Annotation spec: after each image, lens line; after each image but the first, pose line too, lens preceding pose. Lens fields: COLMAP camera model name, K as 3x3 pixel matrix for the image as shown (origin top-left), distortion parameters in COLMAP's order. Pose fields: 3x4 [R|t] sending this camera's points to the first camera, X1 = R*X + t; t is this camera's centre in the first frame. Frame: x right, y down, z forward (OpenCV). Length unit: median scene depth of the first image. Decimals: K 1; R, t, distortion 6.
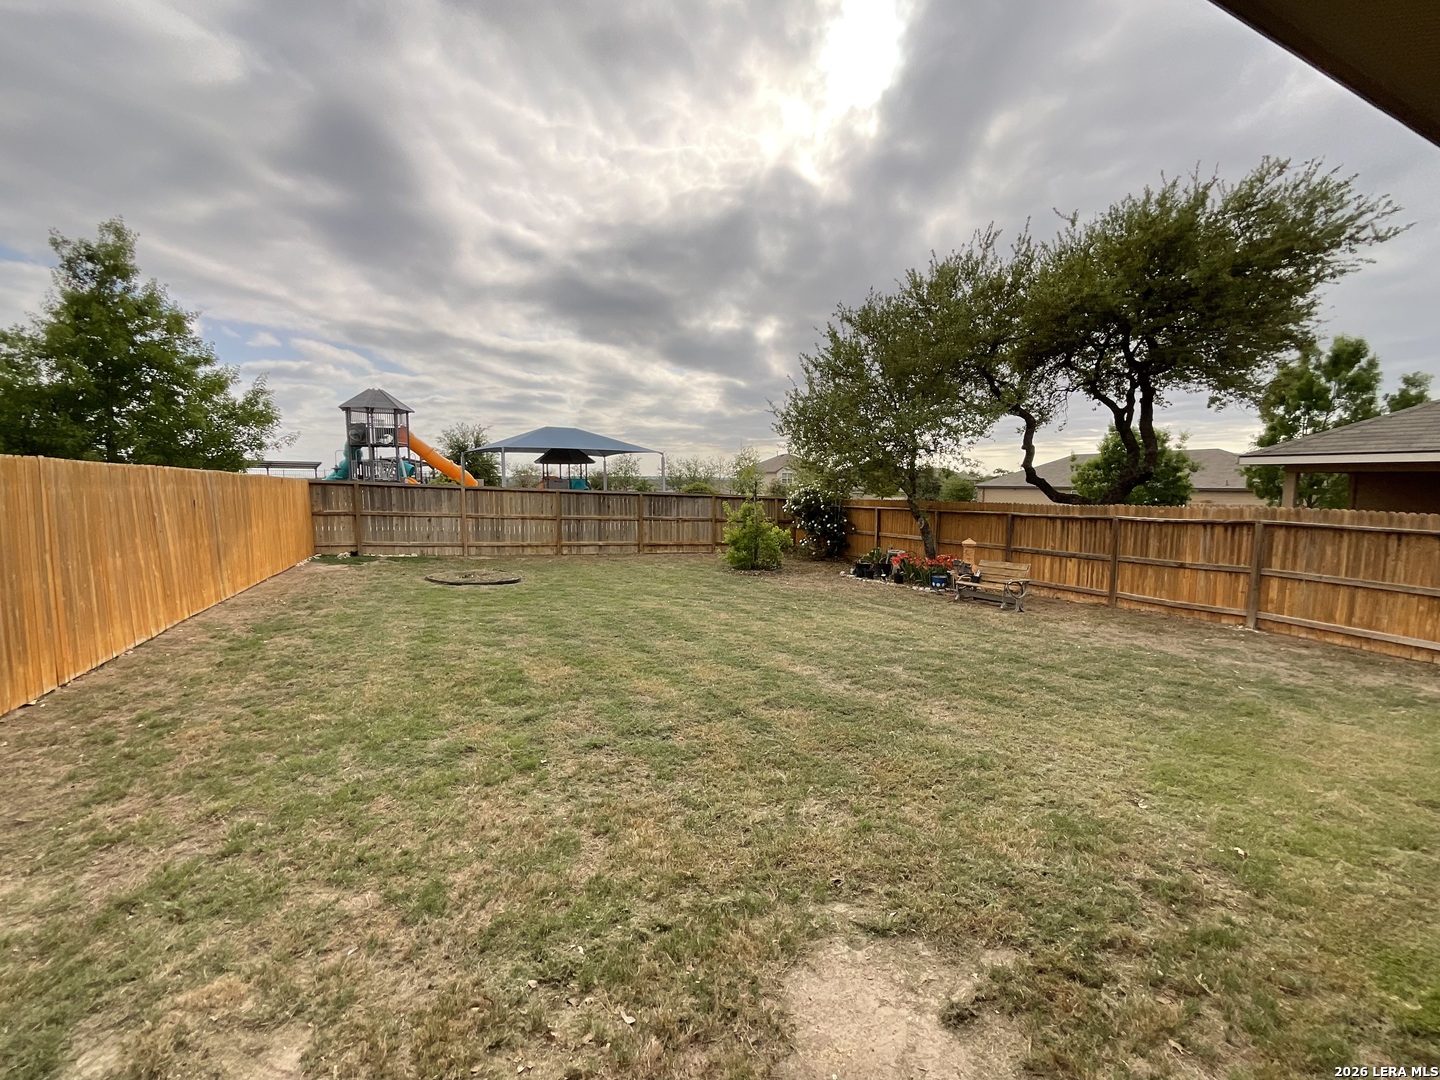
lens RADIAL K [[577.5, 0, 720.0], [0, 577.5, 540.0], [0, 0, 1]] dist [0.009856, -0.007243]
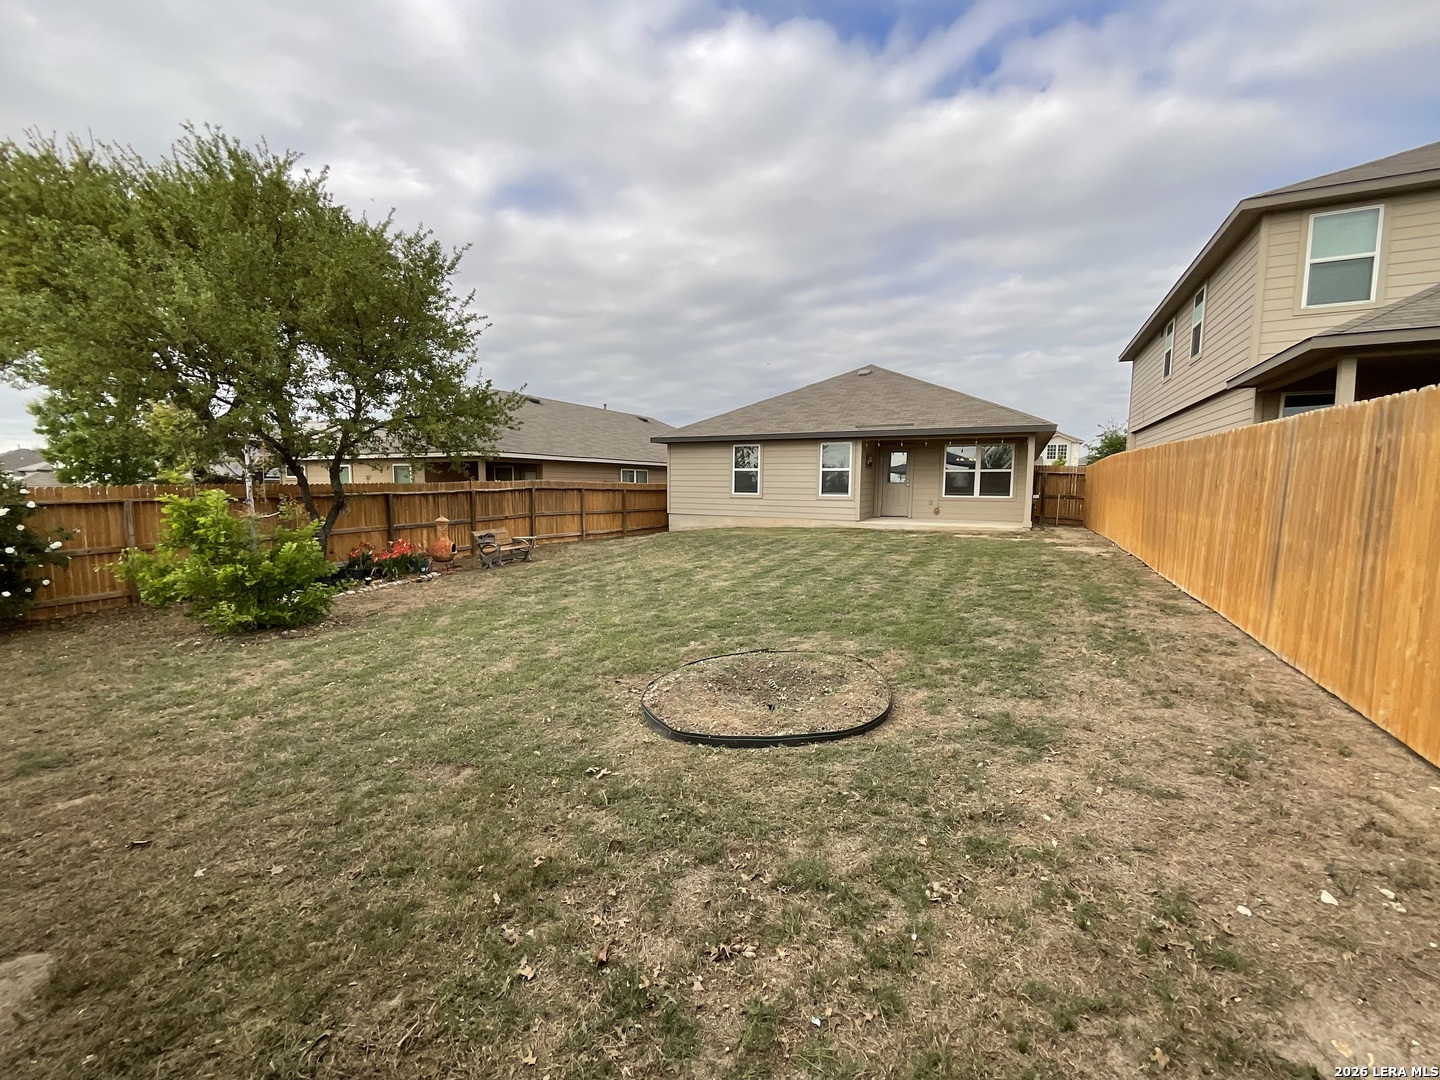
lens RADIAL K [[584.2, 0, 714.6], [0, 584.2, 544.5], [0, 0, 1]] dist [-0.000491, -0.000163]
pose [[-0.597888, -0.101588, 0.795116, -0.559814], [0.062219, 0.983062, 0.172387, -0.083595], [-0.799161, 0.152540, -0.581441, 0.984843]]
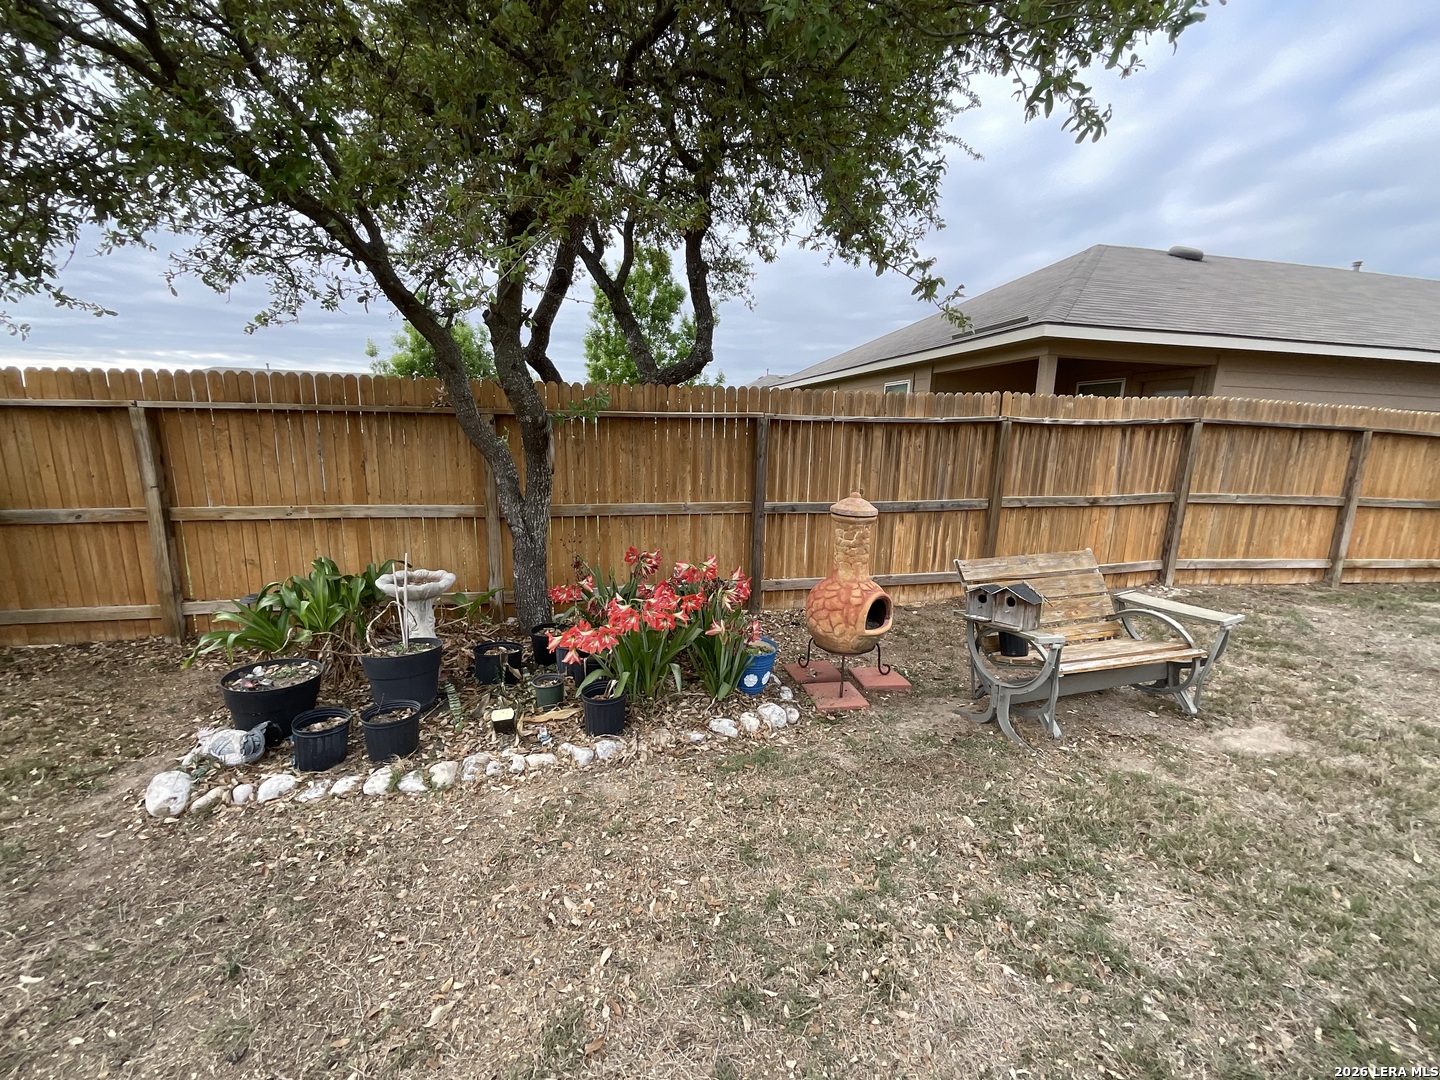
lens RADIAL K [[584.2, 0, 714.6], [0, 584.2, 544.5], [0, 0, 1]] dist [-0.000491, -0.000163]
pose [[0.247232, -0.181745, 0.951759, 0.105381], [0.072812, 0.982959, 0.168789, -0.025661], [-0.966217, 0.027569, 0.256252, 0.799914]]
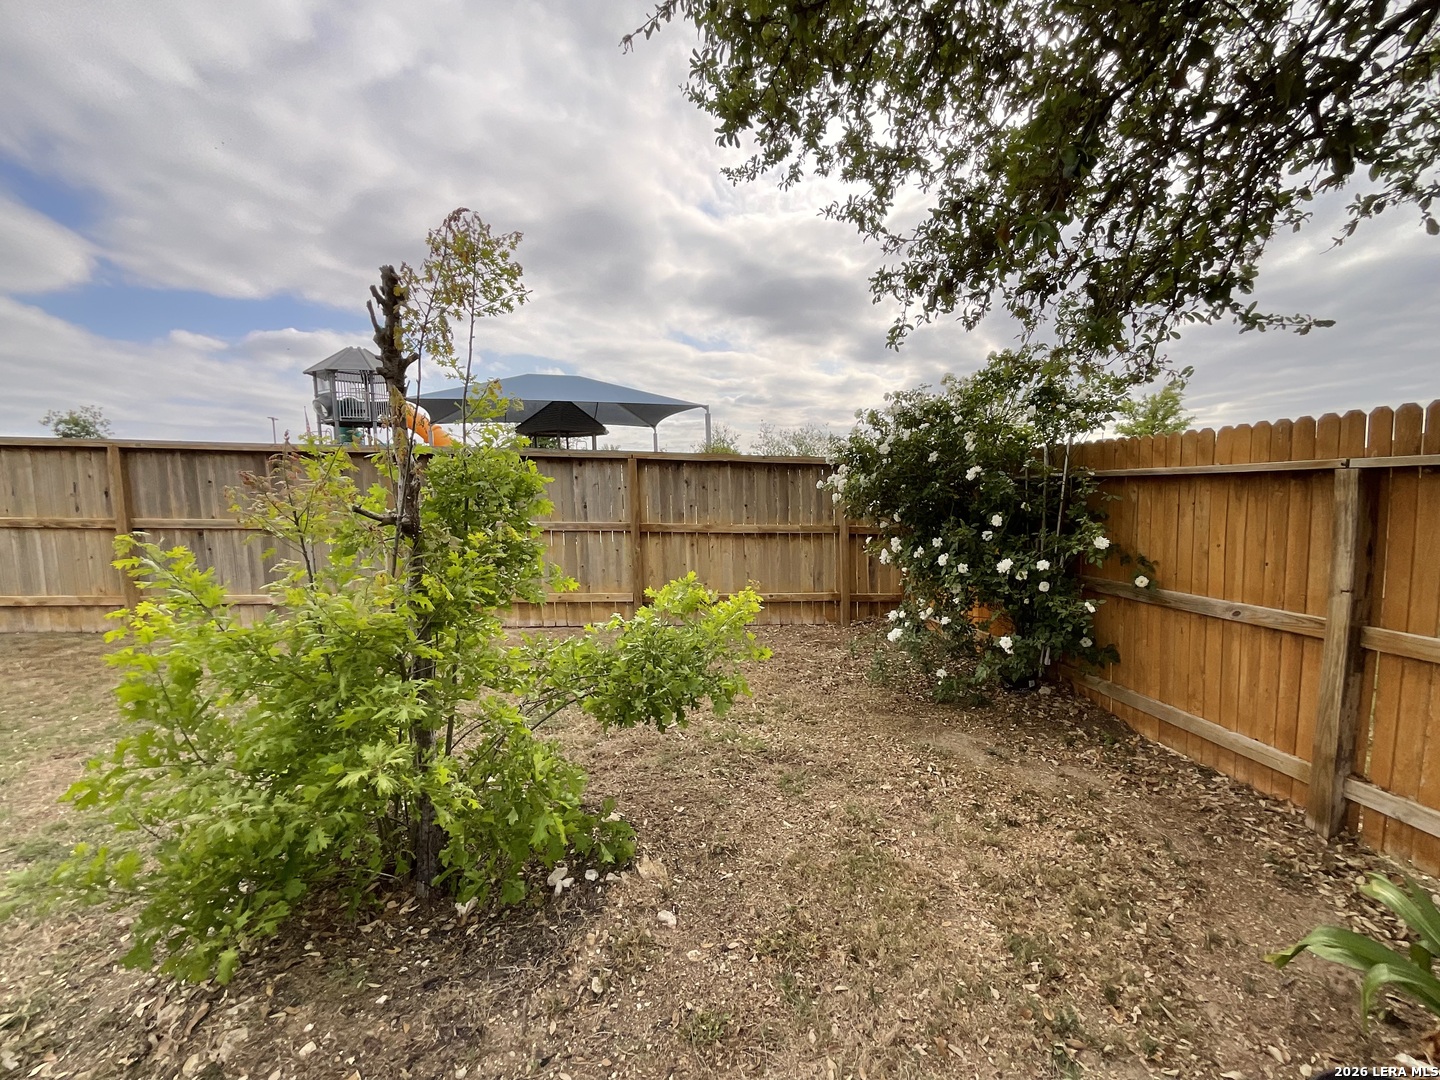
lens RADIAL K [[588.9, 0, 715.6], [0, 588.9, 535.7], [0, 0, 1]] dist [0.001019, -0.000042]
pose [[0.949572, 0.007468, -0.313459, 0.181257], [-0.010312, 0.999919, -0.007415, -0.038202], [0.313379, 0.010274, 0.949573, 0.895727]]
